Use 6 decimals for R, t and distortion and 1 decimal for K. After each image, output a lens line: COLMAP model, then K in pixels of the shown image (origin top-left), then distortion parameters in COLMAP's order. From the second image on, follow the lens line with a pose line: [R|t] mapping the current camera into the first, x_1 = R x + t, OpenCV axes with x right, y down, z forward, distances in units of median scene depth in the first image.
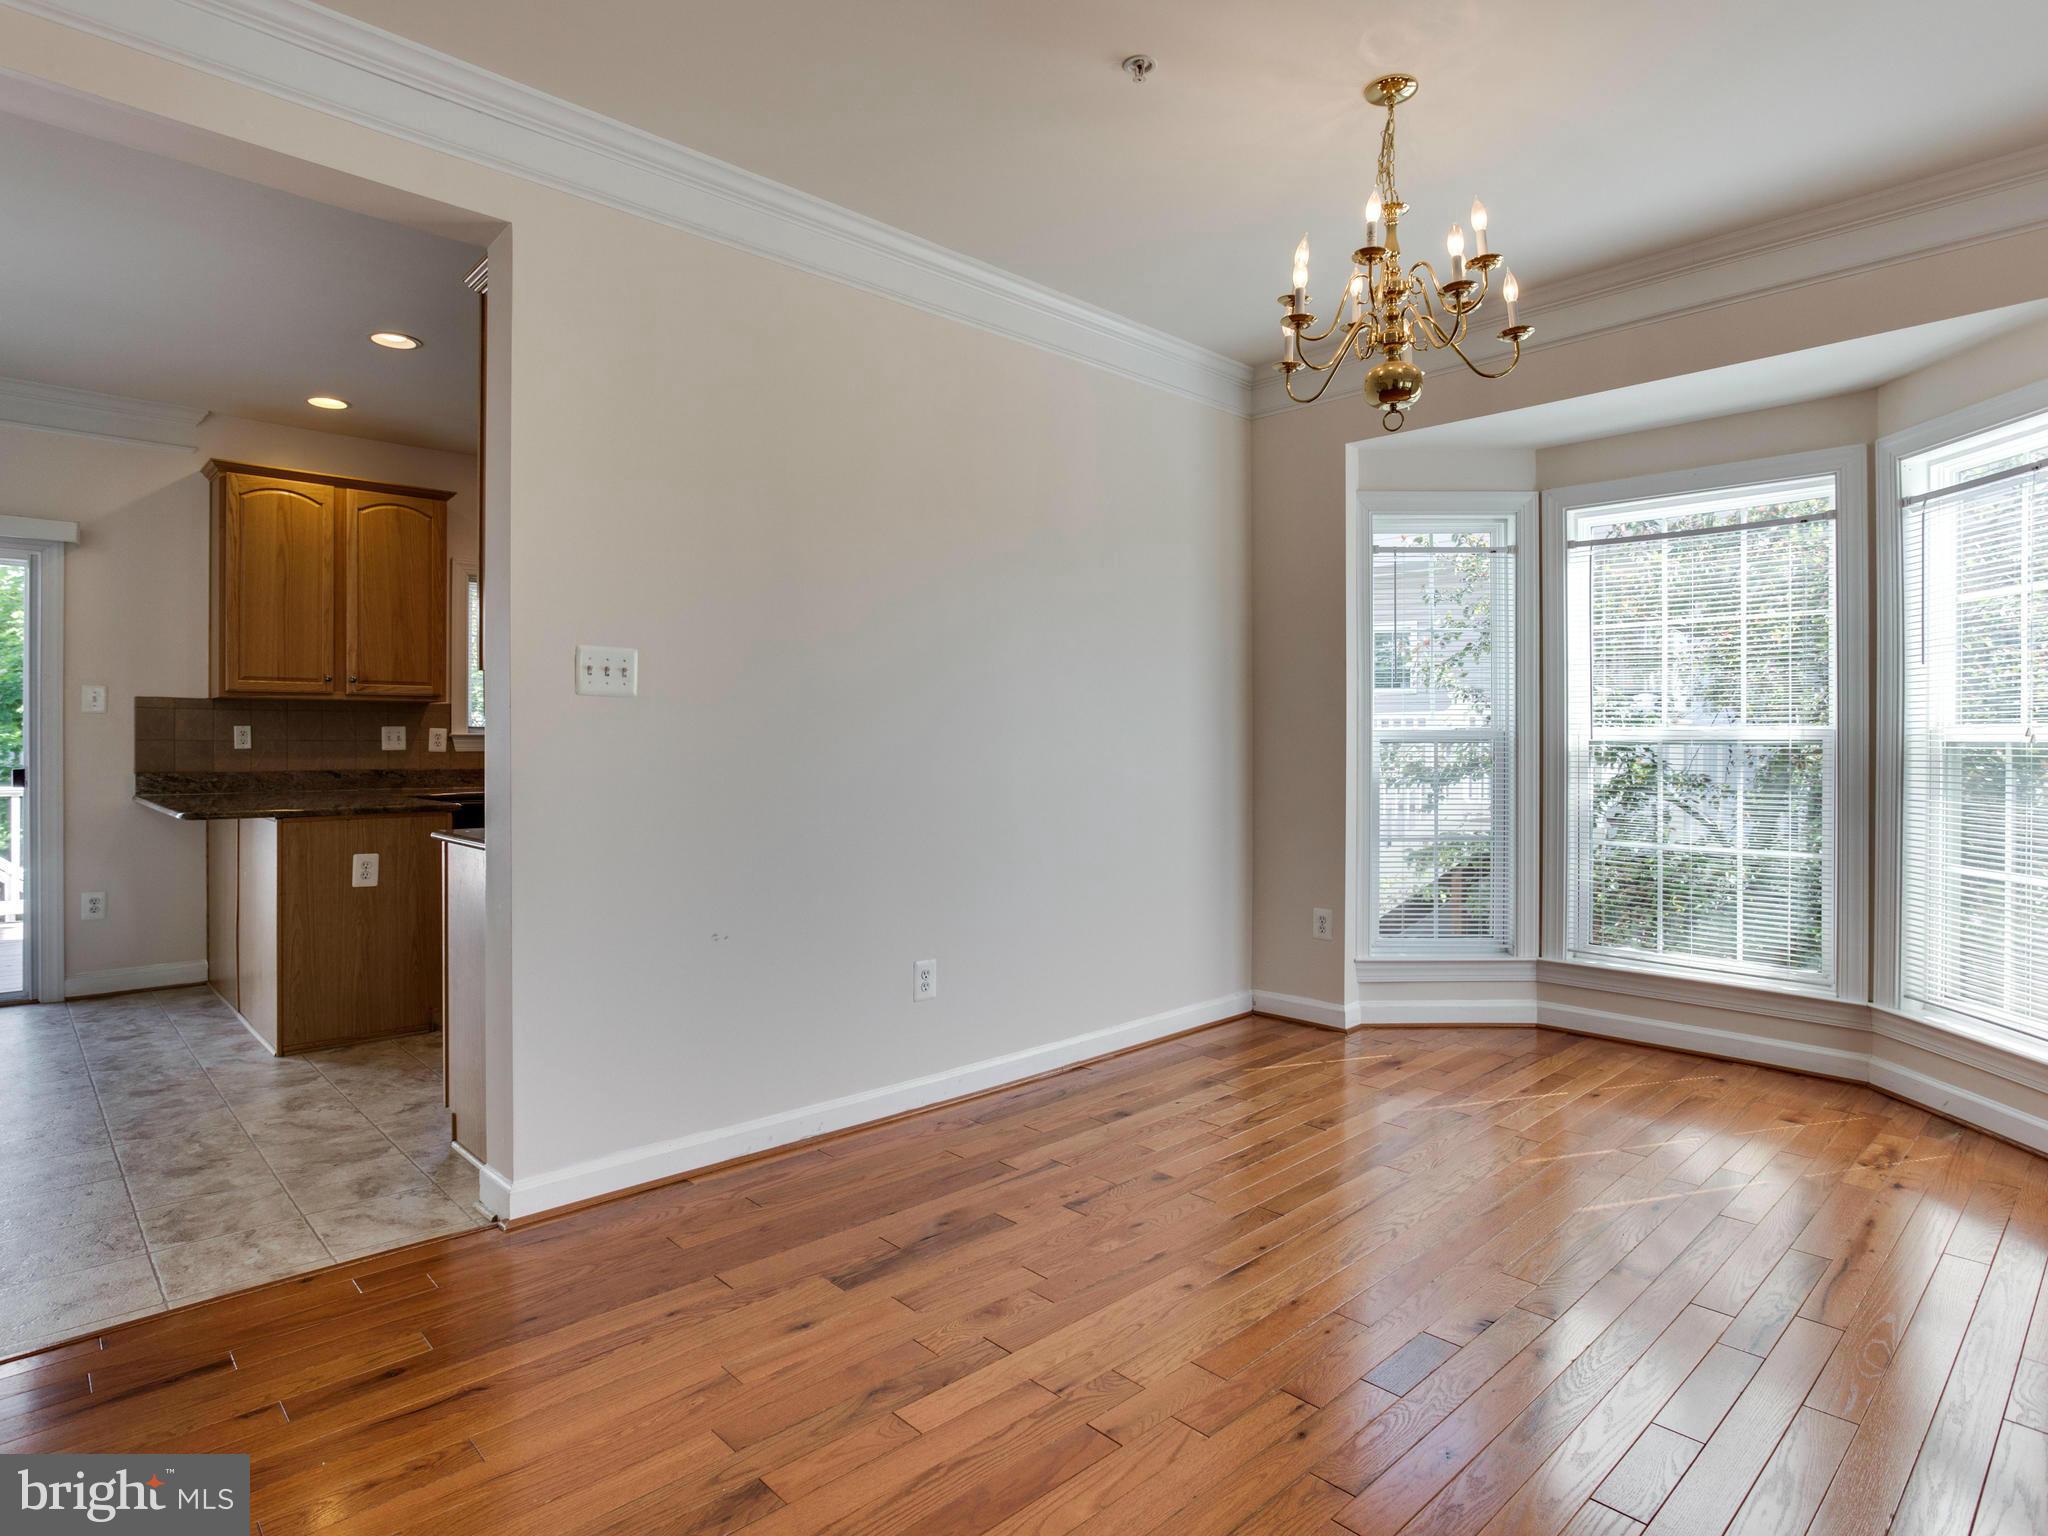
lens RADIAL K [[1107.1, 0, 997.1], [0, 1107.1, 739.7], [0, 0, 1]] dist [-0.028894, 0.013783]
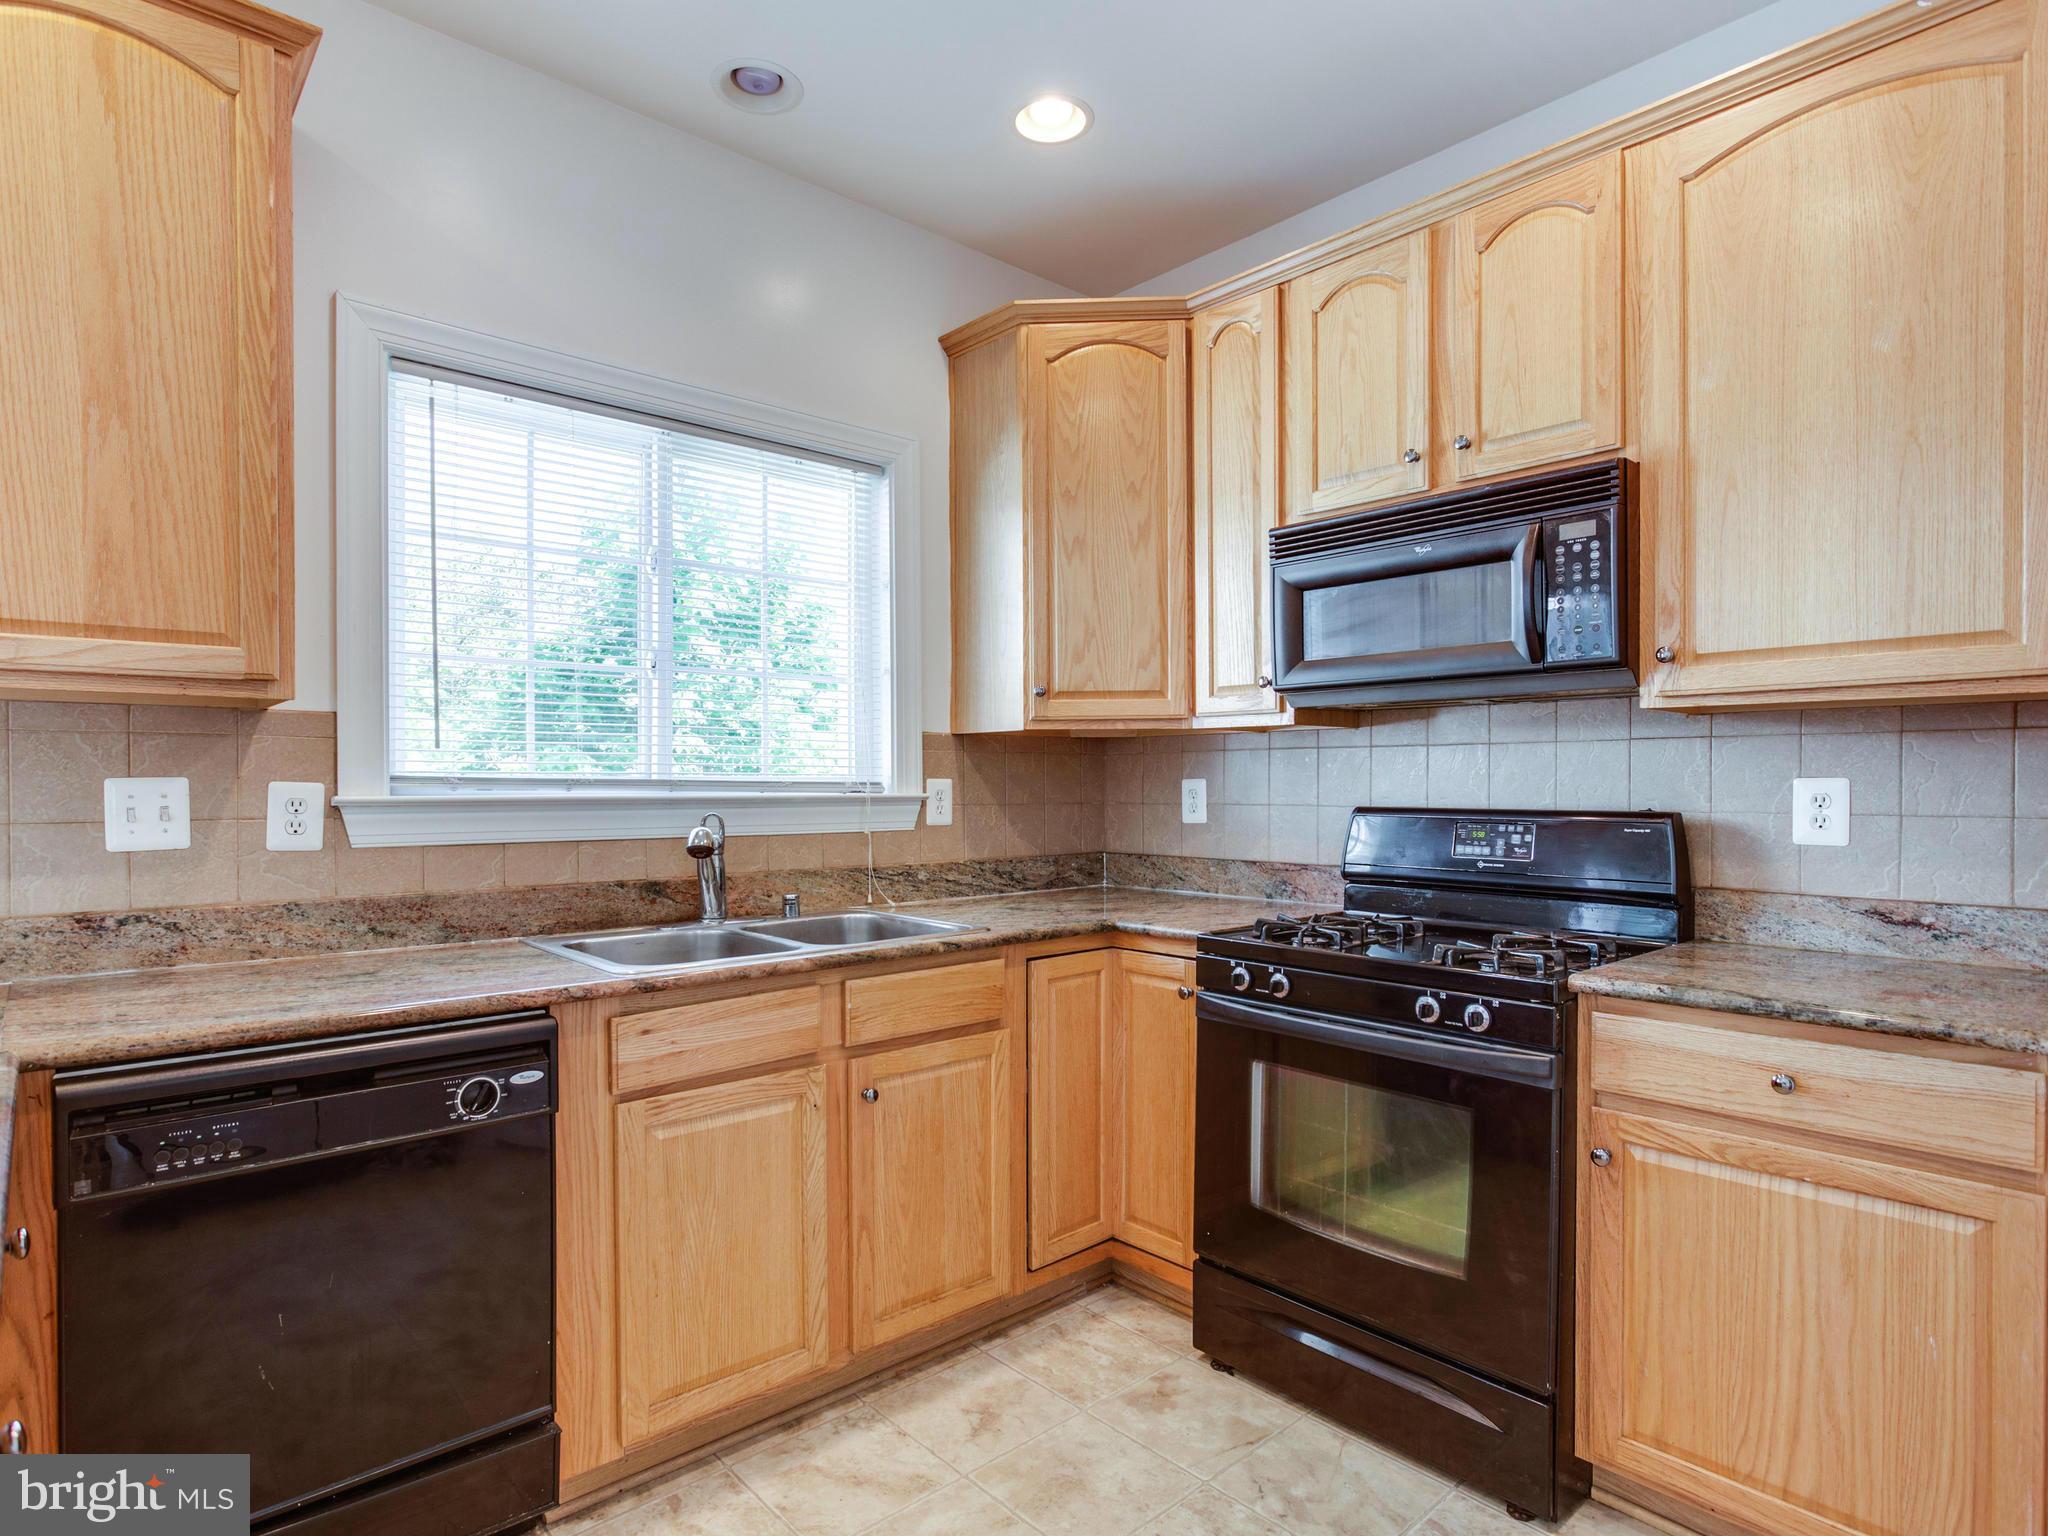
lens RADIAL K [[1107.1, 0, 1029.9], [0, 1107.1, 788.6], [0, 0, 1]] dist [-0.028894, 0.013783]
pose [[0.999886, -0.001875, -0.015012, -0.399187], [0.001984, 0.999972, 0.007276, -0.014980], [0.014998, -0.007305, 0.999861, 0.961398]]
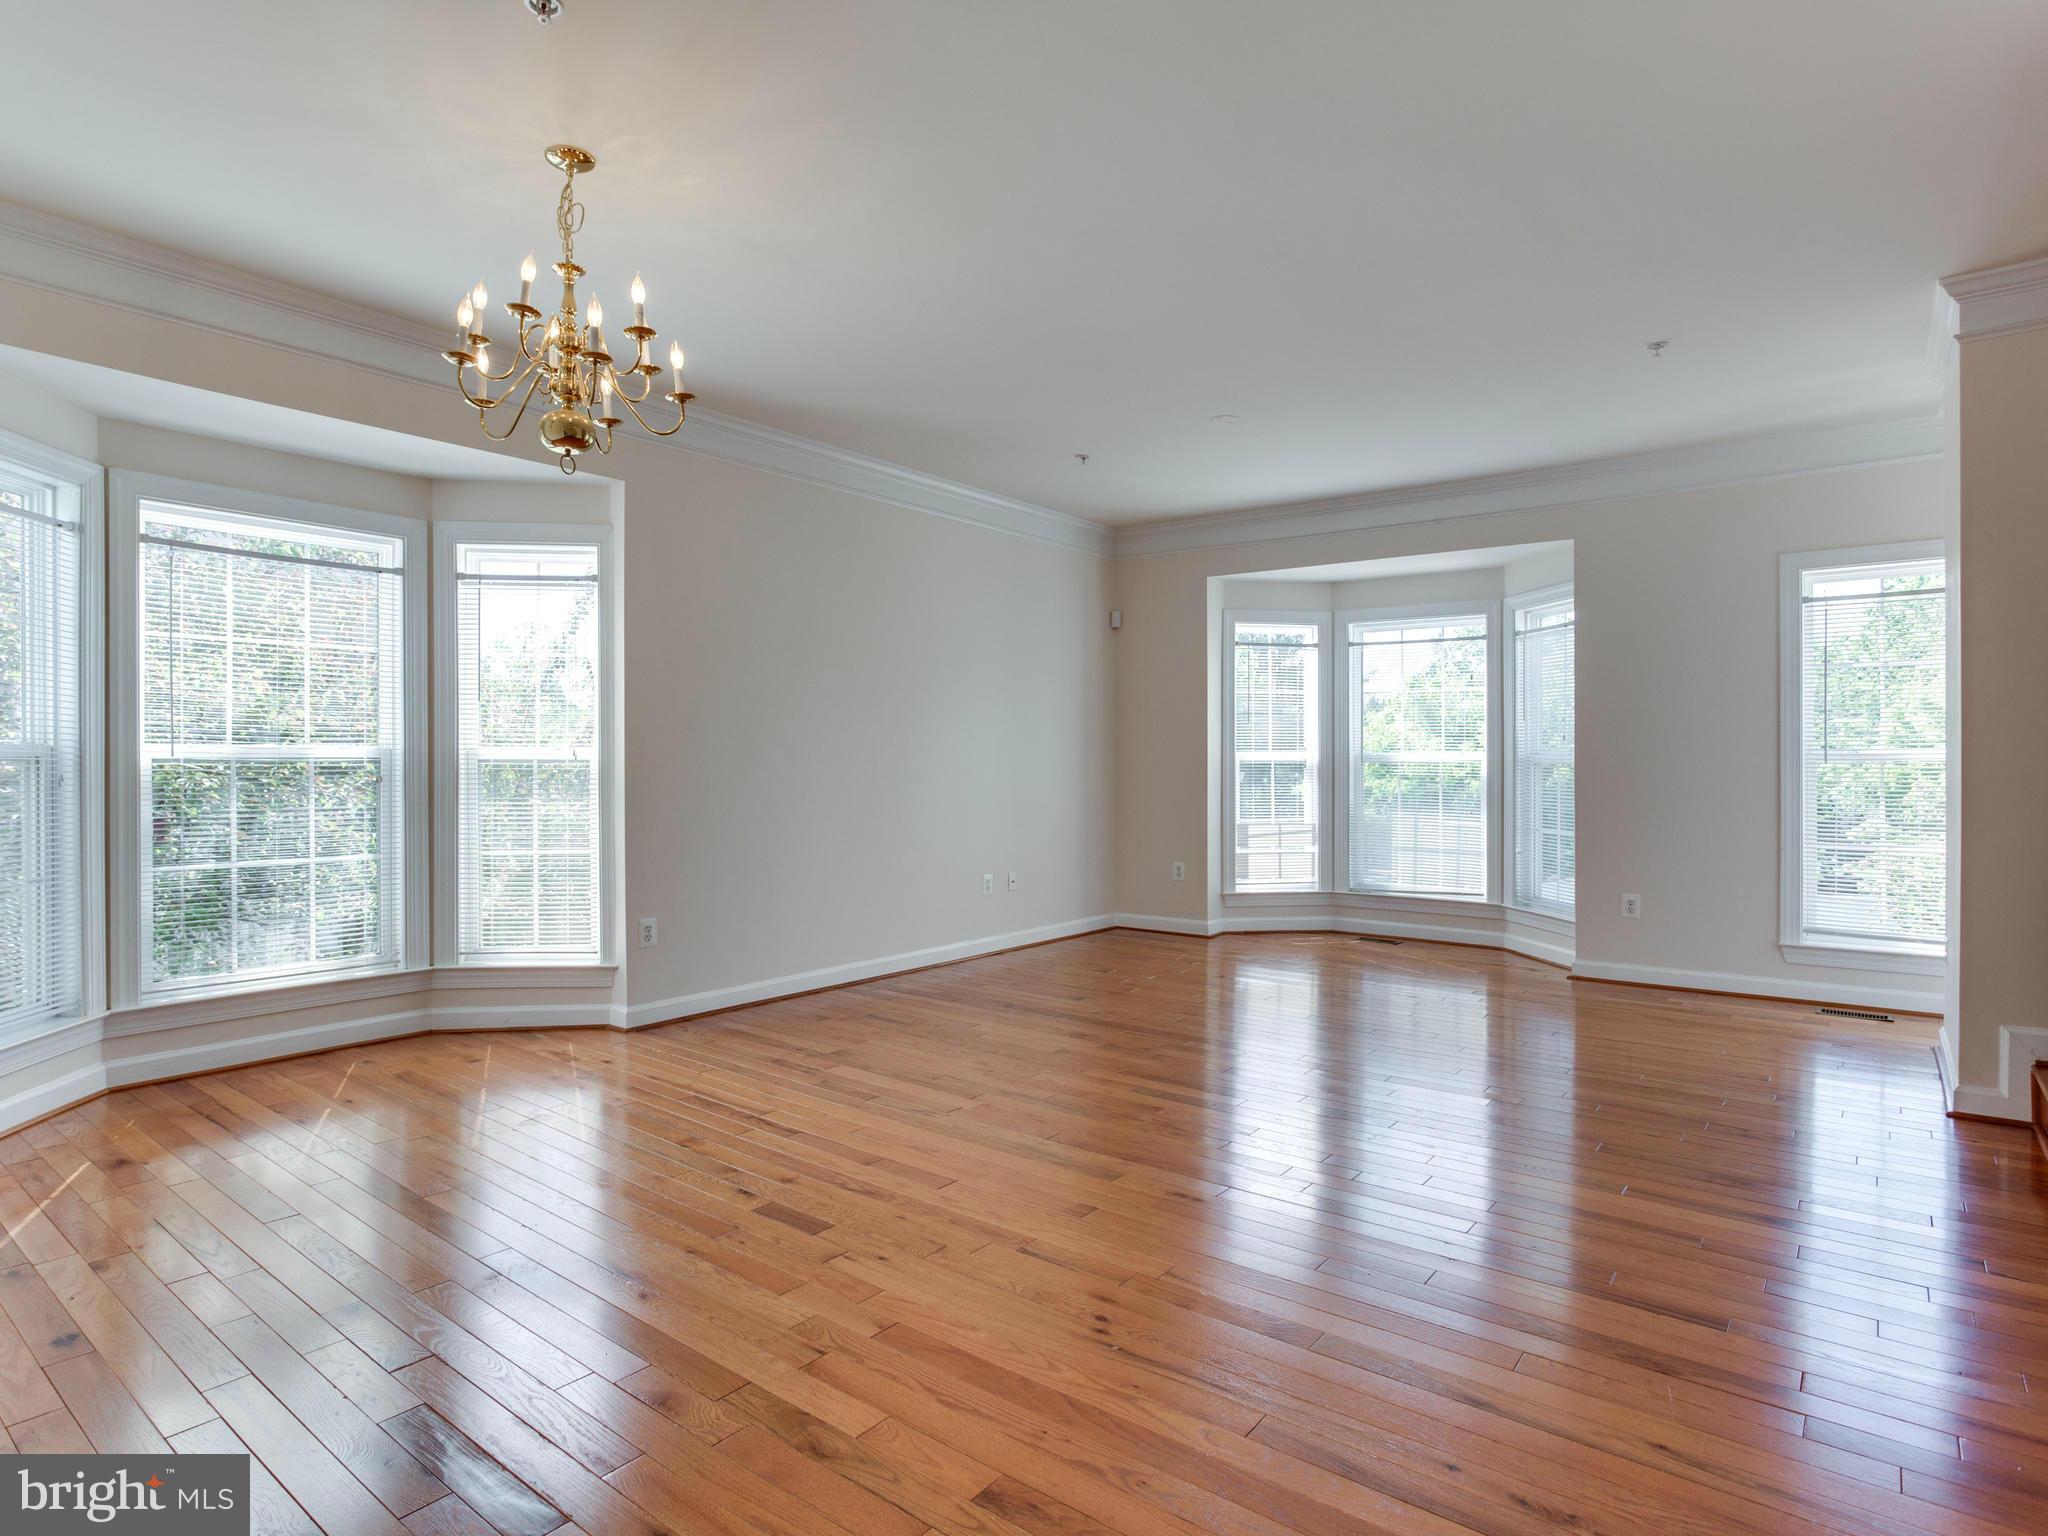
lens RADIAL K [[1107.1, 0, 1035.2], [0, 1107.1, 764.9], [0, 0, 1]] dist [-0.028894, 0.013783]
pose [[-0.162357, -0.004568, 0.986722, -0.462868], [-0.002709, 0.999988, 0.004183, 0.000654], [-0.986728, -0.001994, -0.162367, 0.423367]]
